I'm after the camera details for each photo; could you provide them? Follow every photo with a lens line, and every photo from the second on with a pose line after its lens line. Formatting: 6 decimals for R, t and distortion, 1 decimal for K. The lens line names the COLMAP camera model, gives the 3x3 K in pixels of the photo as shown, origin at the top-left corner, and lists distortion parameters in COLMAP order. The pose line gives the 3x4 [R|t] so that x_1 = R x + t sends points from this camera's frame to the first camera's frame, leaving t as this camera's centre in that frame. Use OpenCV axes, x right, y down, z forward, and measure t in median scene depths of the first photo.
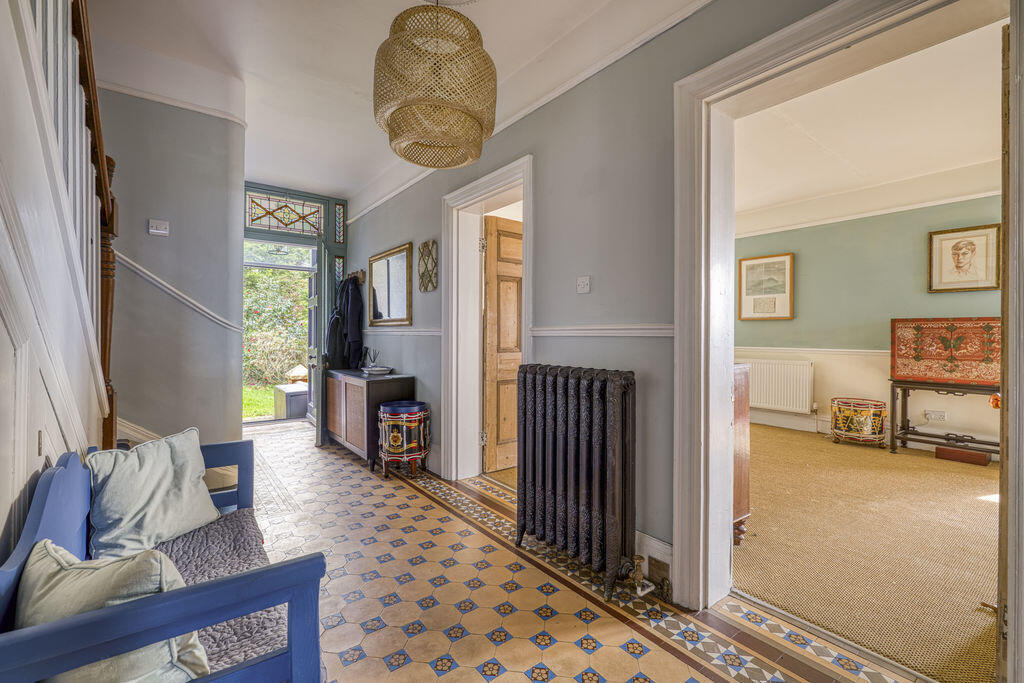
lens RADIAL K [[441.6, 0, 513.4], [0, 441.6, 337.7], [0, 0, 1]] dist [-0.004343, -0.000327]
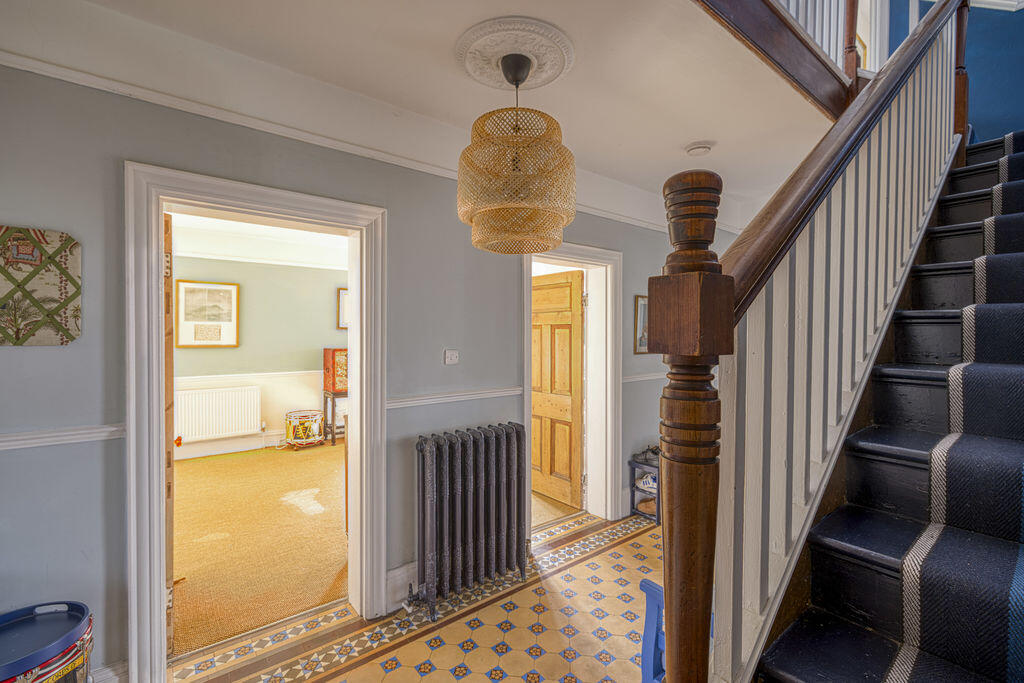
lens RADIAL K [[441.6, 0, 509.8], [0, 441.6, 340.8], [0, 0, 1]] dist [-0.004343, -0.000327]
pose [[-0.008536, -0.025247, 0.999645, -0.503947], [0.003386, 0.999675, 0.025276, -0.096925], [-0.999958, 0.003600, -0.008448, 0.434593]]
